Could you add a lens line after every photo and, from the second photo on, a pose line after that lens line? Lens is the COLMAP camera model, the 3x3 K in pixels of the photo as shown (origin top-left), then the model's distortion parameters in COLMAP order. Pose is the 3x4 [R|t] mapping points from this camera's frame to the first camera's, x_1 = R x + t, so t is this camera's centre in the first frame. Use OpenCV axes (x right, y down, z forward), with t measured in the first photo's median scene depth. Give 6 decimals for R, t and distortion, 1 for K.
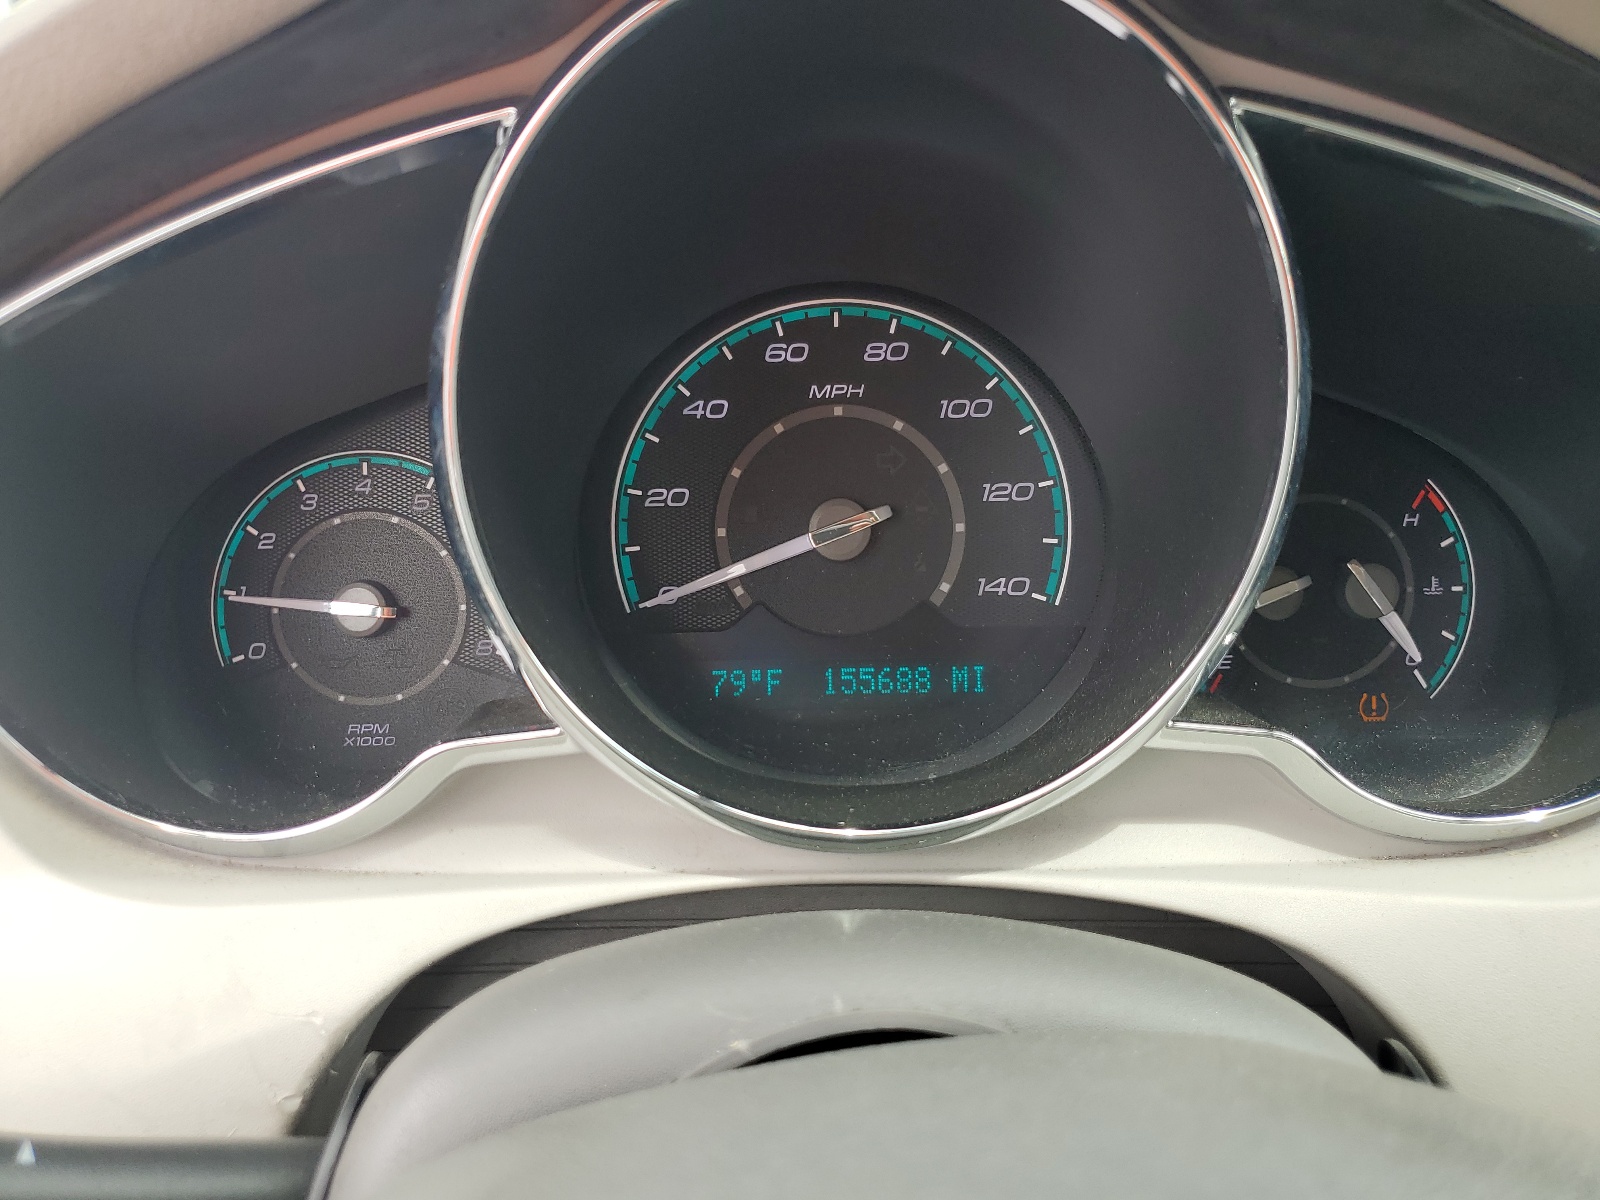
lens RADIAL K [[1213.0, 0, 795.7], [0, 1213.0, 593.2], [0, 0, 1]] dist [0.006719, 0.003222]
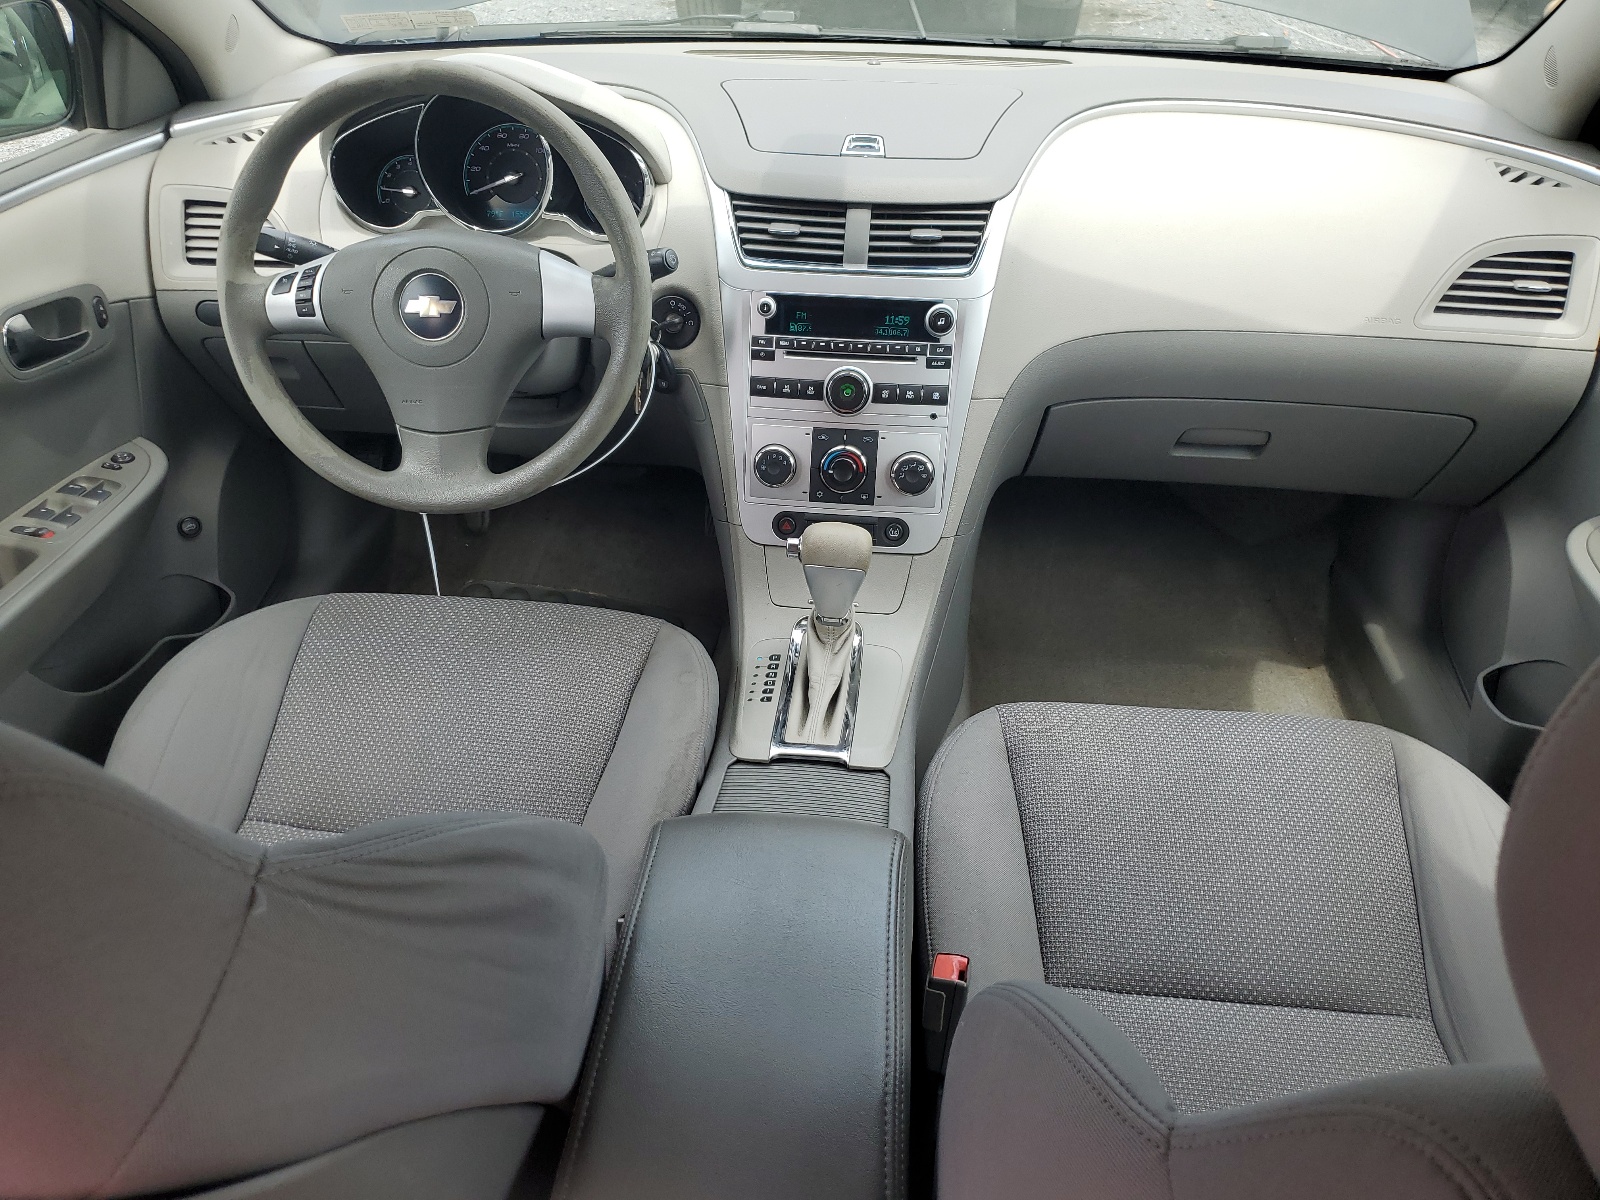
lens RADIAL K [[1213.0, 0, 807.1], [0, 1213.0, 600.0], [0, 0, 1]] dist [0.006719, 0.003222]
pose [[0.995281, 0.066691, -0.070479, 1.574937], [-0.046977, 0.966743, 0.251398, 0.282129], [0.084901, -0.246900, 0.965314, -3.713873]]
